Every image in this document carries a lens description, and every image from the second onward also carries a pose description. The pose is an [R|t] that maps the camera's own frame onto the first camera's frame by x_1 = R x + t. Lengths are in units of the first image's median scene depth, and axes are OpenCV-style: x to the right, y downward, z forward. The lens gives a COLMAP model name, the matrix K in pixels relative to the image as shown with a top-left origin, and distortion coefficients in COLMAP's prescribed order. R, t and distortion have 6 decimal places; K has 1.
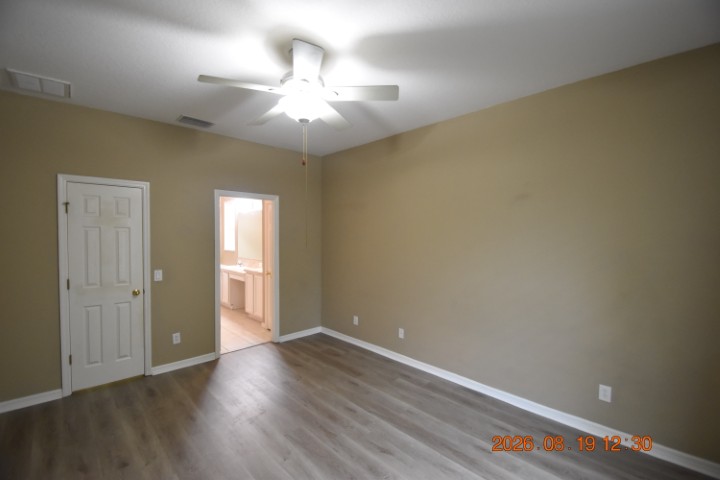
lens RADIAL K [[312.5, 0, 356.2], [0, 312.5, 242.8], [0, 0, 1]] dist [0.002401, -0.010766]
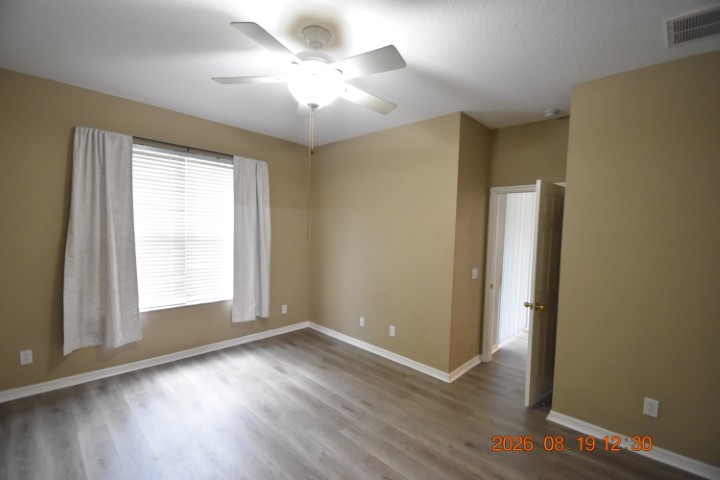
lens RADIAL K [[312.5, 0, 356.2], [0, 312.5, 242.8], [0, 0, 1]] dist [0.002401, -0.010766]
pose [[-0.998500, -0.035450, -0.041734, -0.196537], [-0.038443, 0.996574, 0.073232, -0.042852], [0.038995, 0.074726, -0.996441, 1.436111]]
